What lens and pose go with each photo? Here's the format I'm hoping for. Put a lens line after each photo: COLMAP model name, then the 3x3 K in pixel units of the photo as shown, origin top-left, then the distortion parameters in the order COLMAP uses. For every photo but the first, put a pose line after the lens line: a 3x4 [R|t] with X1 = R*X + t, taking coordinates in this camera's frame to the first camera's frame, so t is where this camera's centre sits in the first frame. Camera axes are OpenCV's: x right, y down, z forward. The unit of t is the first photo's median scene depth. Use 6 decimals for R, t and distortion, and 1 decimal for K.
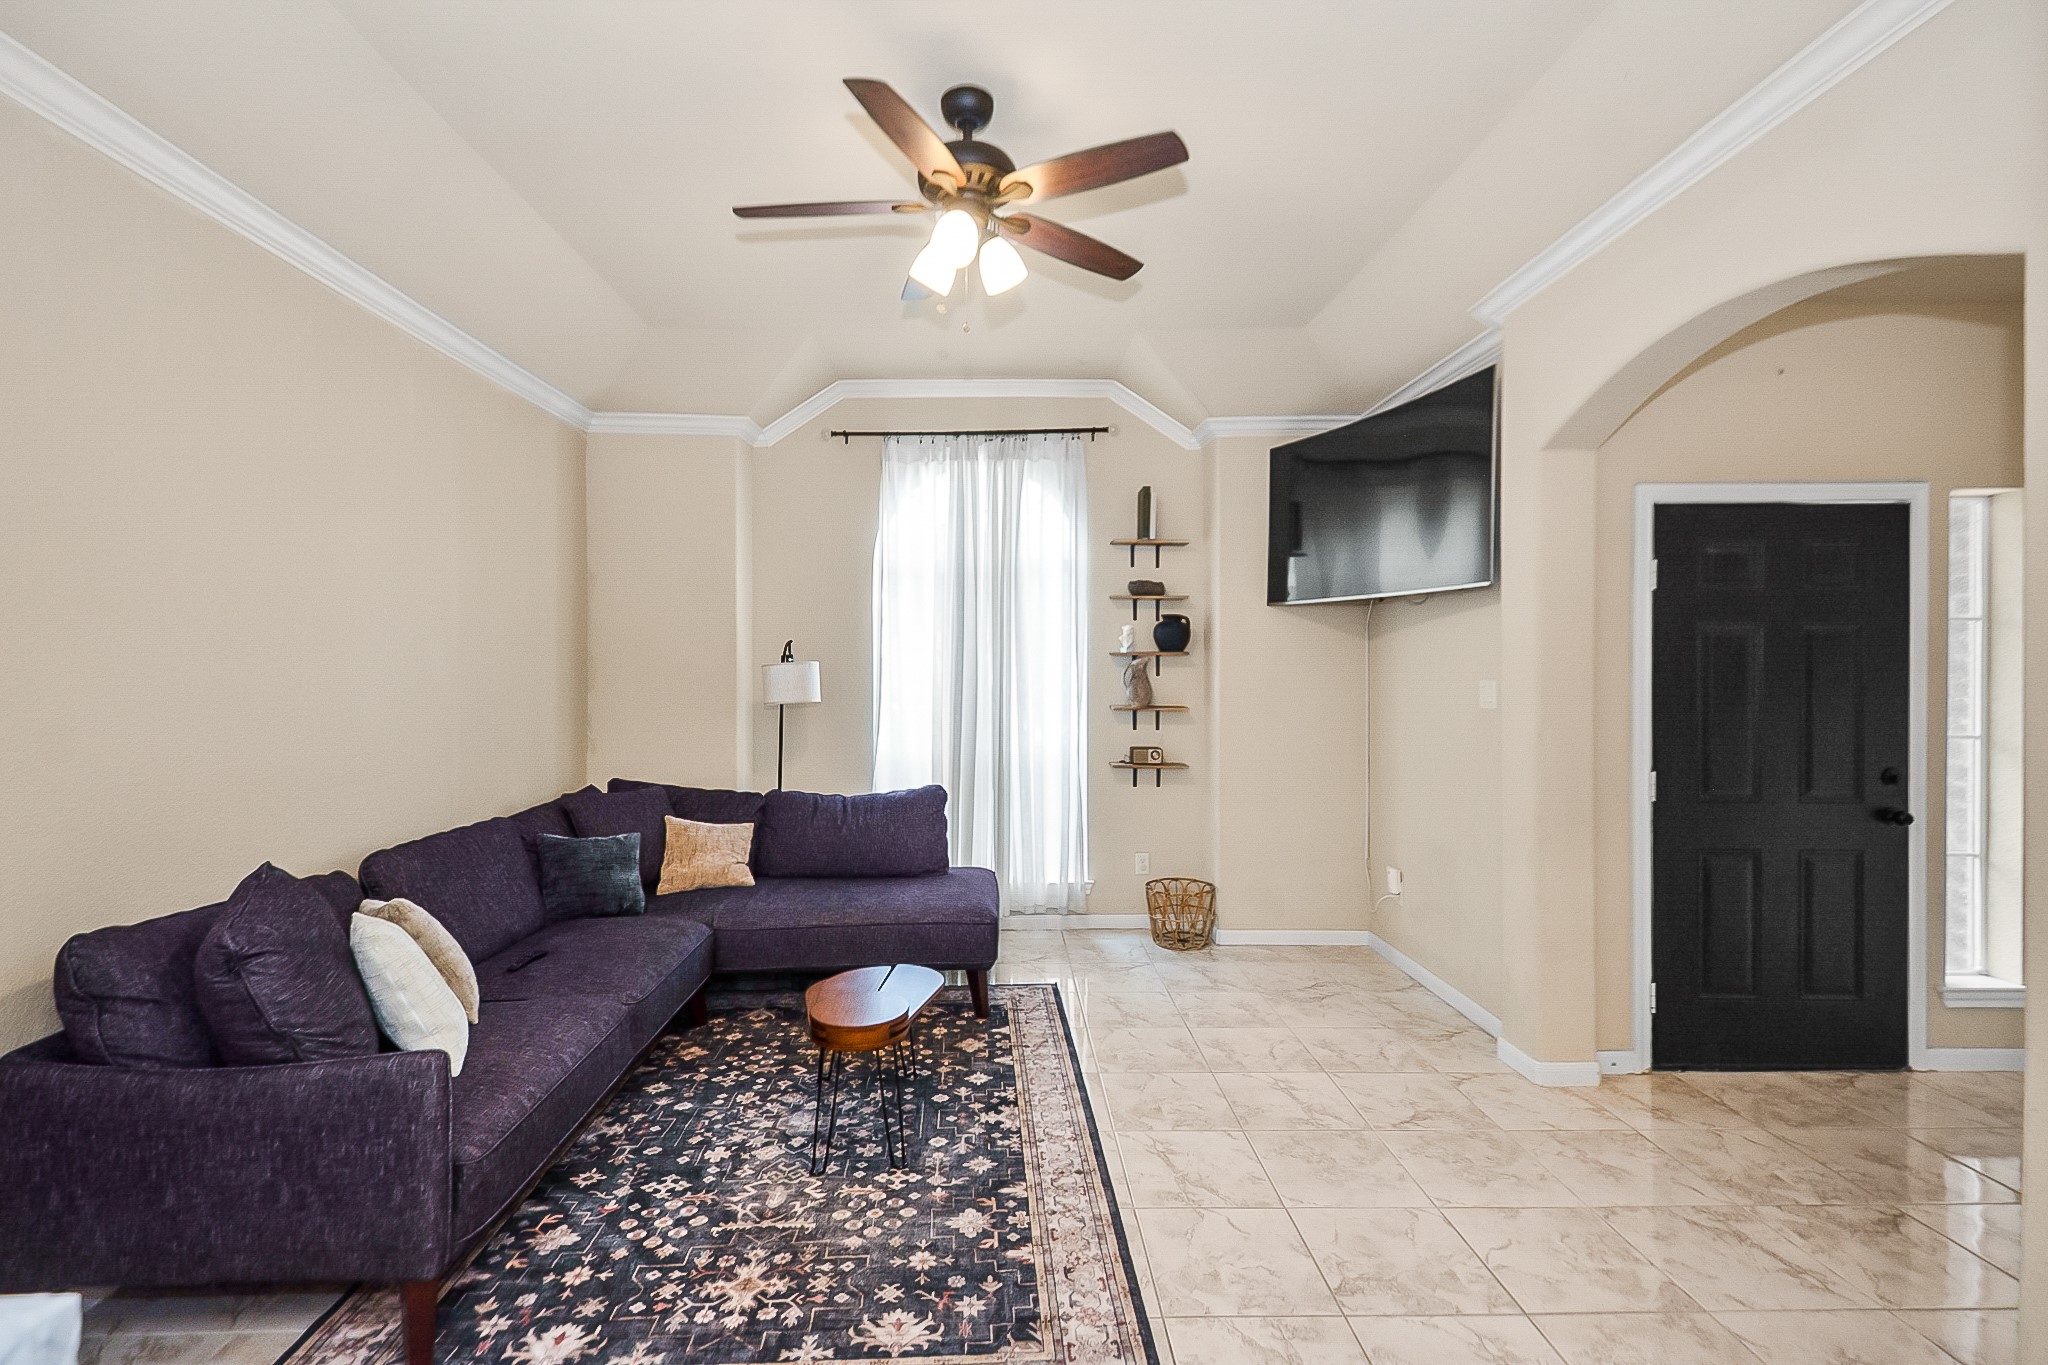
lens RADIAL K [[923.4, 0, 1034.7], [0, 923.4, 670.1], [0, 0, 1]] dist [0.026958, -0.009366]
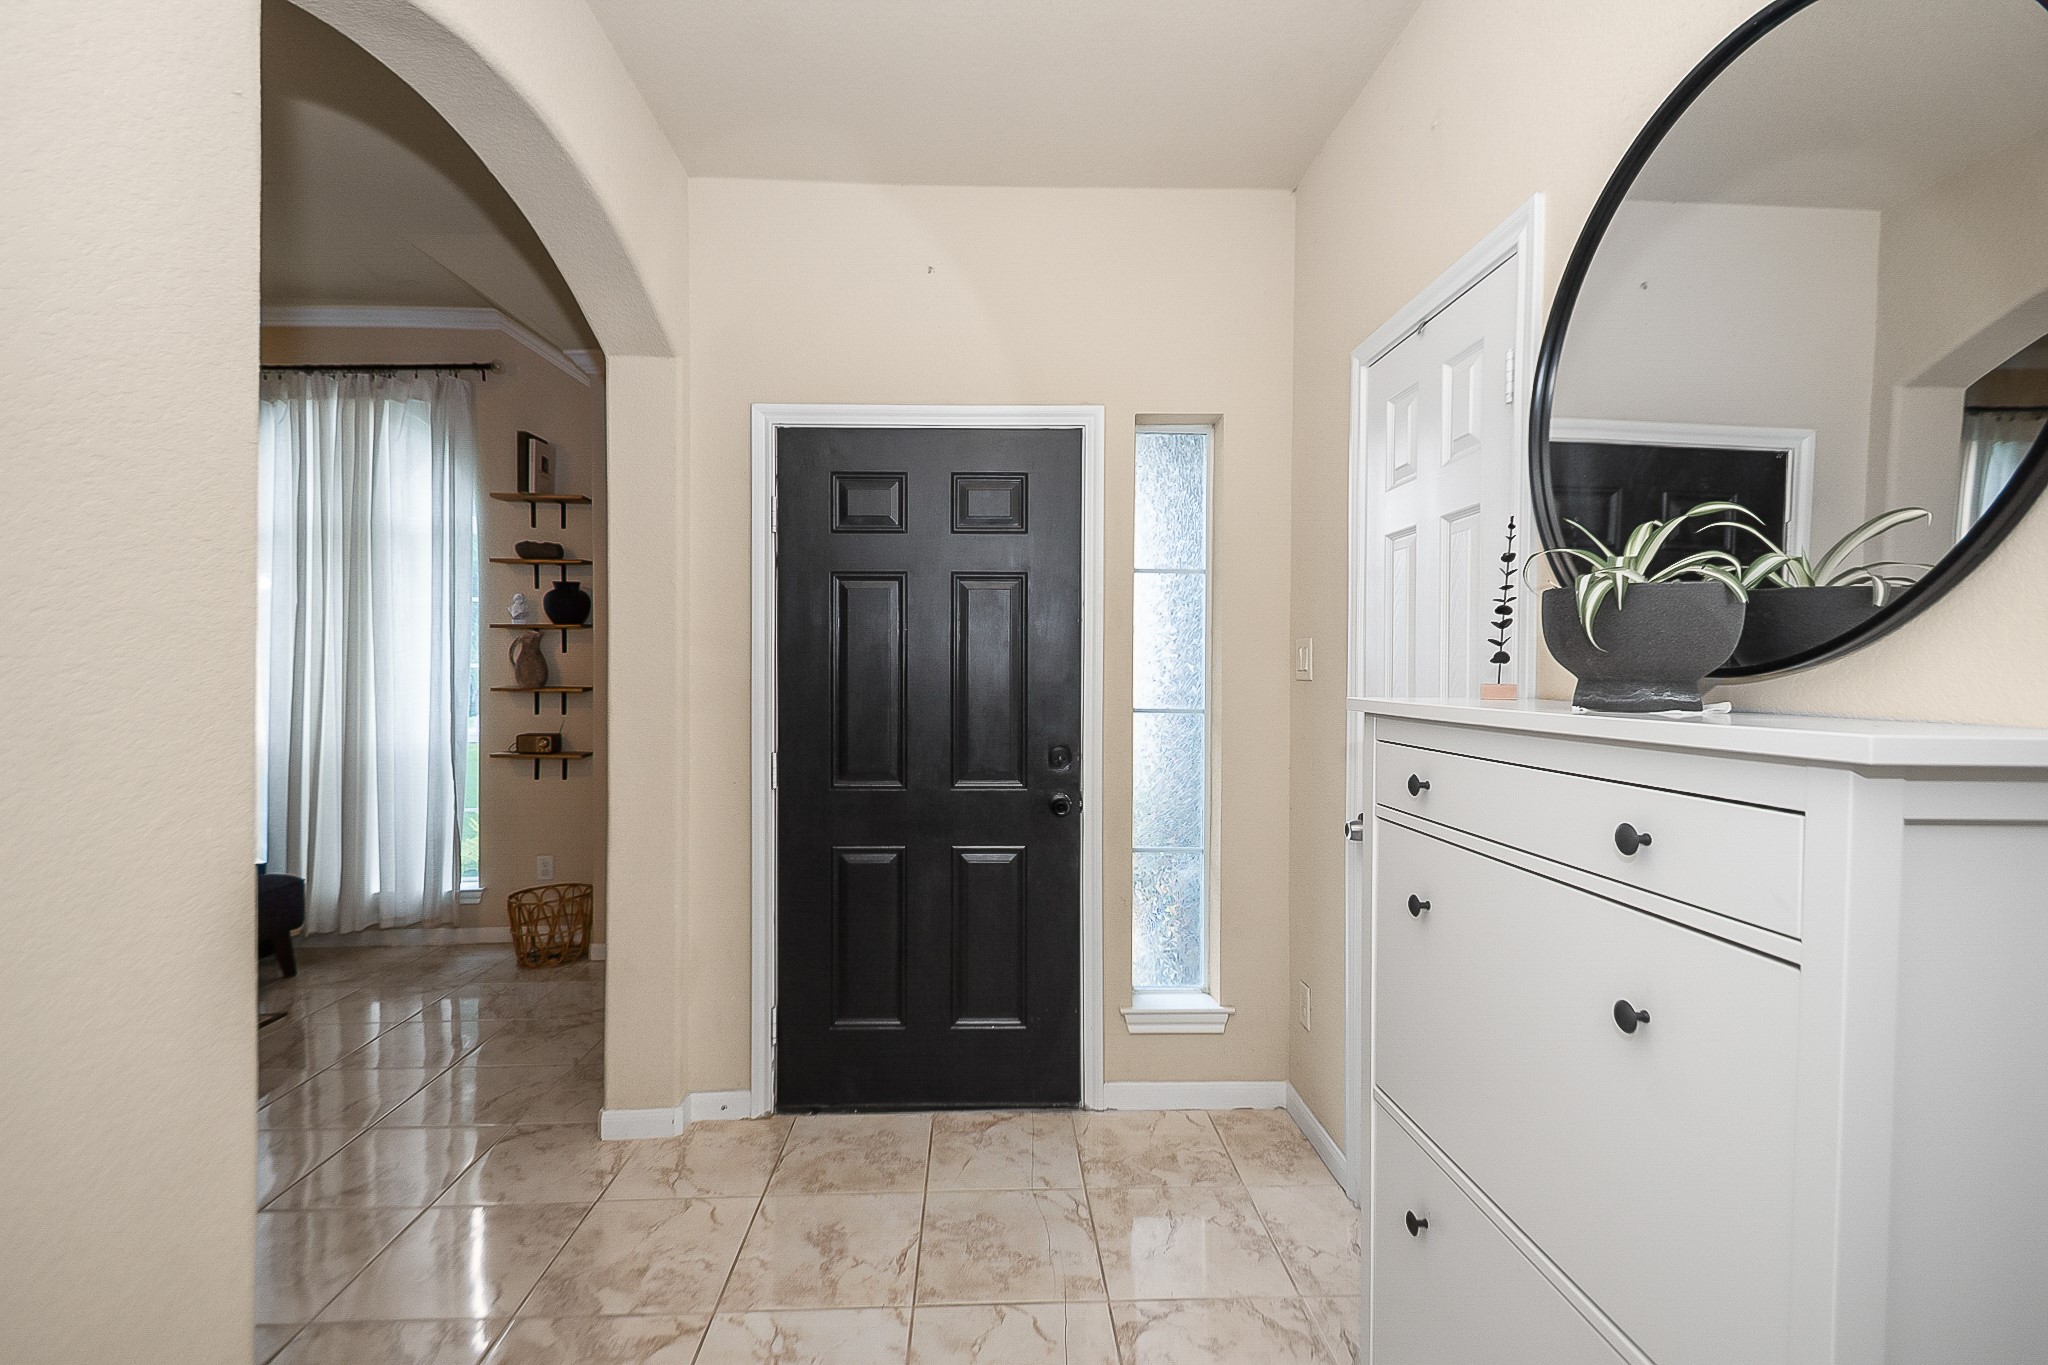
lens RADIAL K [[923.4, 0, 1093.2], [0, 923.4, 685.5], [0, 0, 1]] dist [0.026958, -0.009366]
pose [[0.999977, 0.002419, 0.006260, 0.834603], [-0.002480, 0.999949, 0.009803, 0.036937], [-0.006236, -0.009819, 0.999932, 0.160461]]
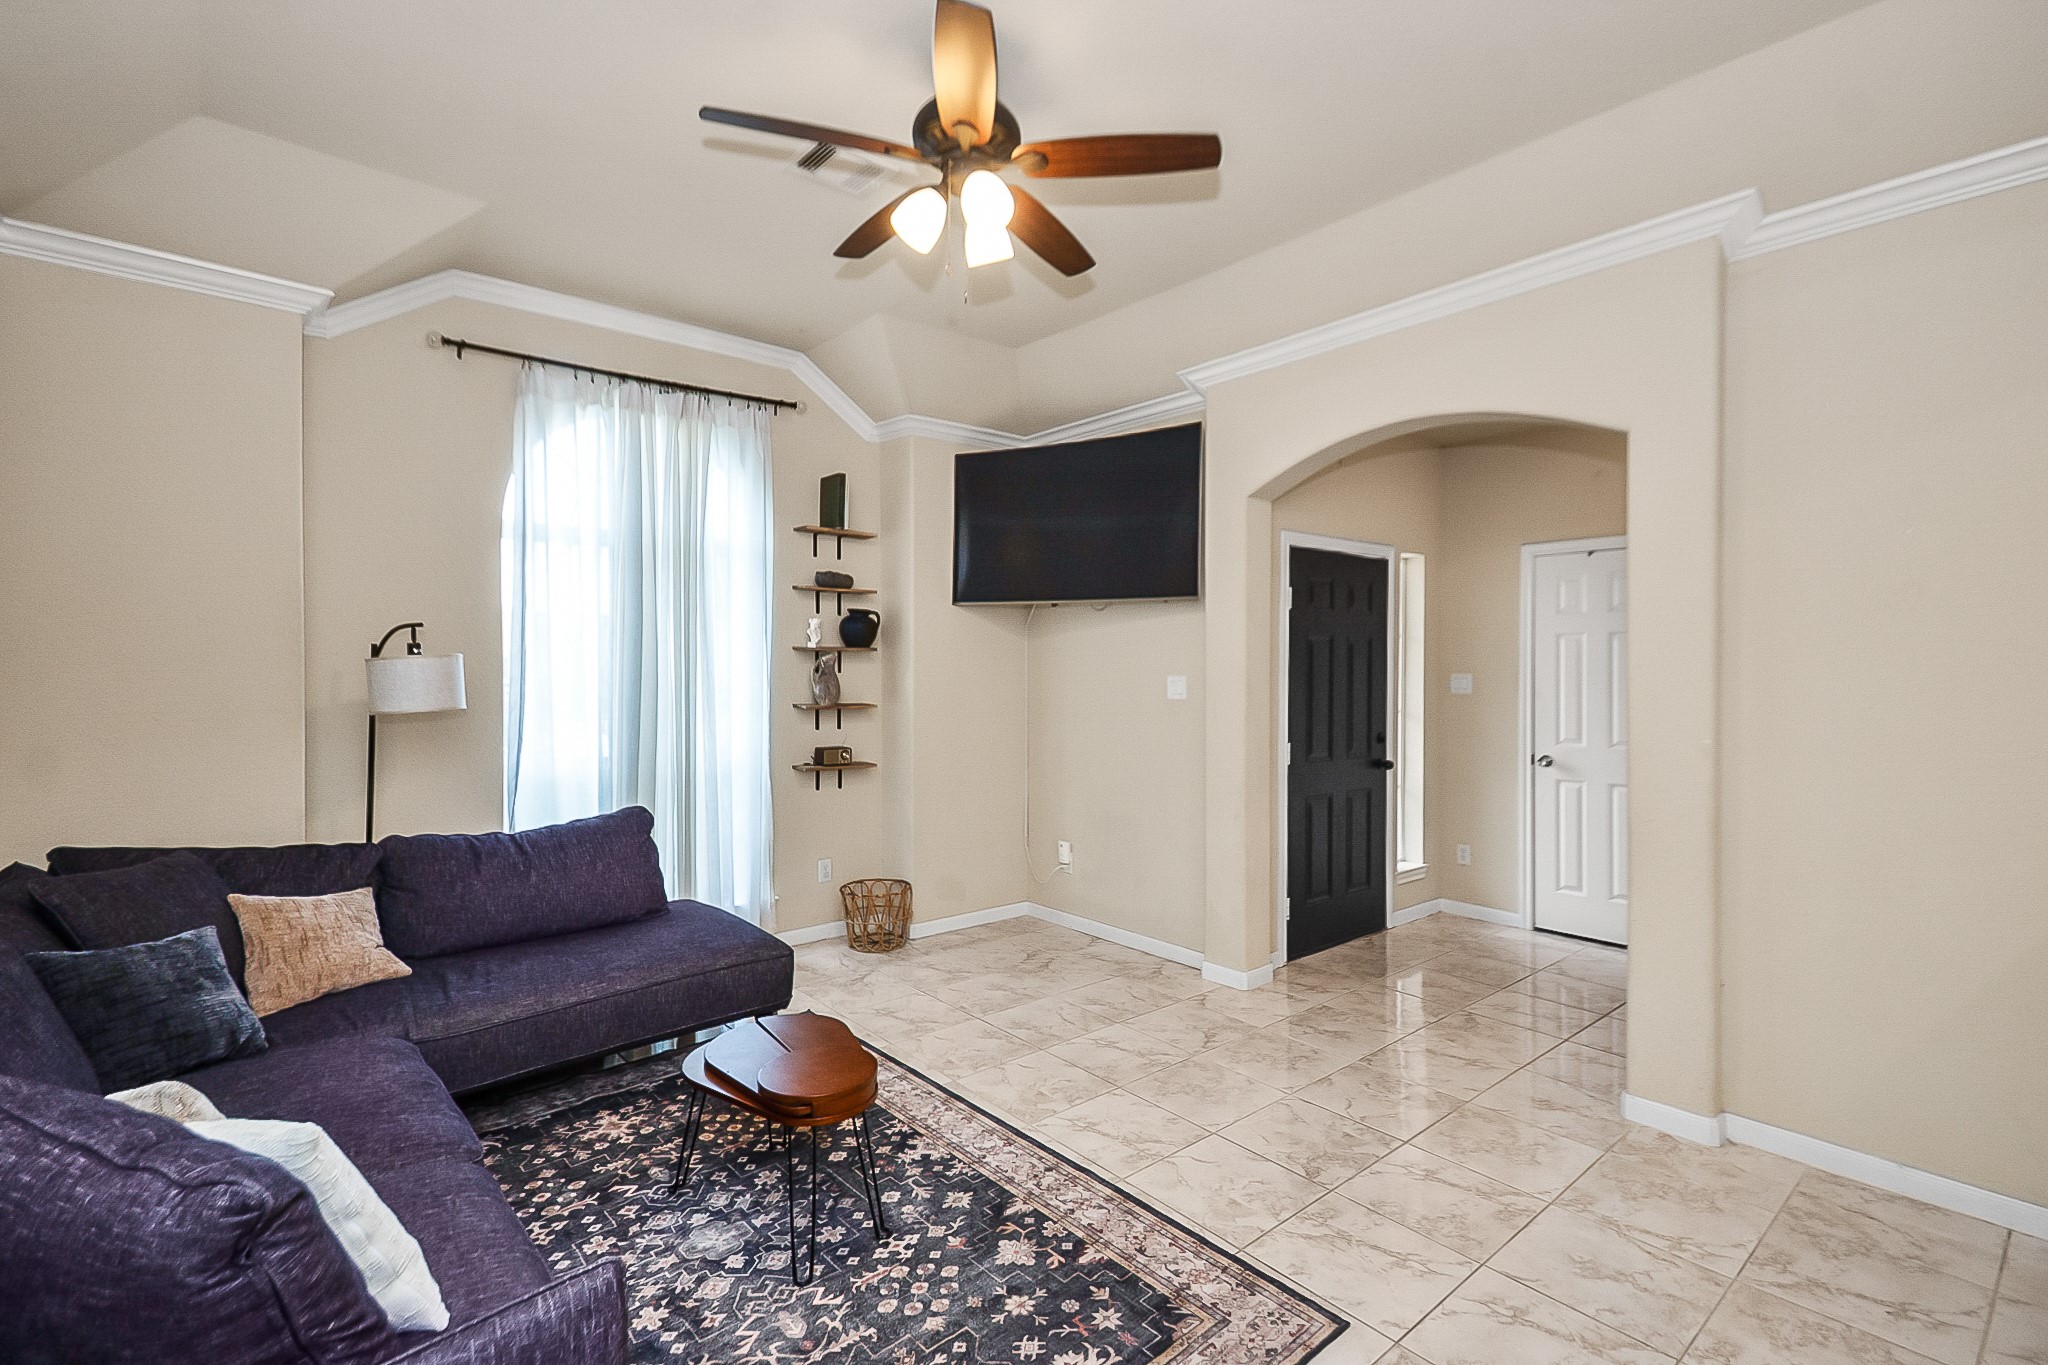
lens RADIAL K [[923.4, 0, 1062.2], [0, 923.4, 667.6], [0, 0, 1]] dist [0.026958, -0.009366]
pose [[0.768018, 0.002279, 0.640424, -0.404933], [-0.003319, 0.999994, 0.000422, -0.000005], [-0.640419, -0.002450, 0.768021, 0.155947]]
